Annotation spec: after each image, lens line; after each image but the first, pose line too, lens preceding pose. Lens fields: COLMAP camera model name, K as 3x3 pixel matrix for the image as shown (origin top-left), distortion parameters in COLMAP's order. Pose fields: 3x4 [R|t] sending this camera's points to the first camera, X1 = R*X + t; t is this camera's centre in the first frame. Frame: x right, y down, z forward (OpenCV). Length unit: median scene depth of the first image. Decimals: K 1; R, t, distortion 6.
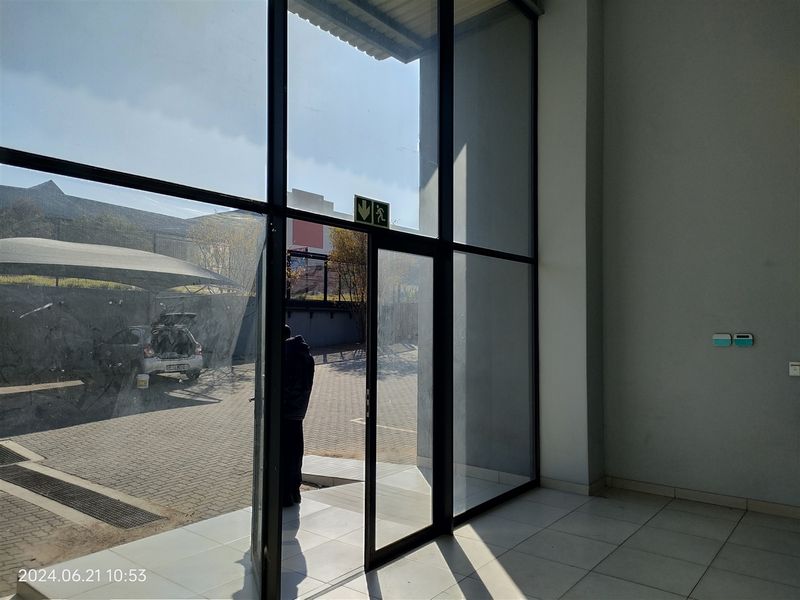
lens RADIAL K [[583.9, 0, 400.0], [0, 583.9, 300.0], [0, 0, 1]] dist [0.089644, -0.080921]
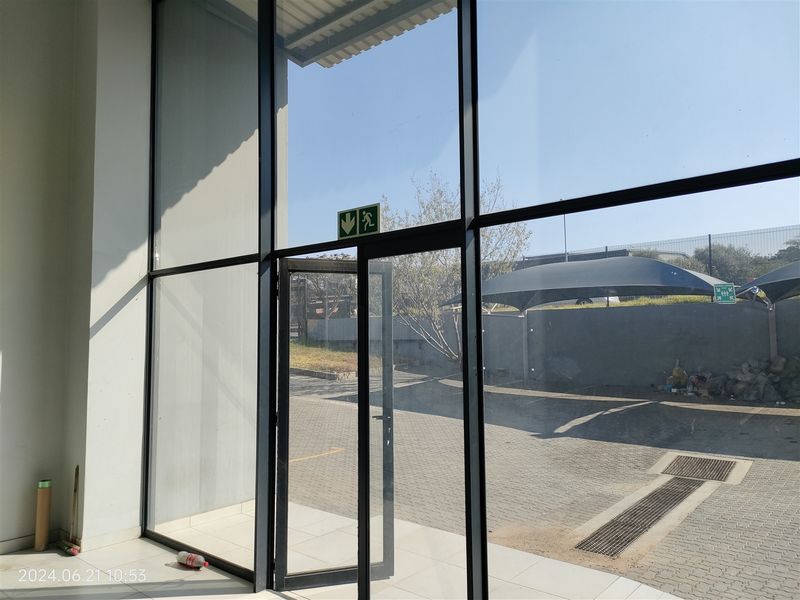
lens RADIAL K [[583.9, 0, 400.0], [0, 583.9, 300.0], [0, 0, 1]] dist [0.089644, -0.080921]
pose [[-0.031413, -0.078986, -0.996381, 0.822742], [0.048616, 0.995572, -0.080455, 0.045331], [0.998323, -0.050968, -0.027434, 1.055988]]
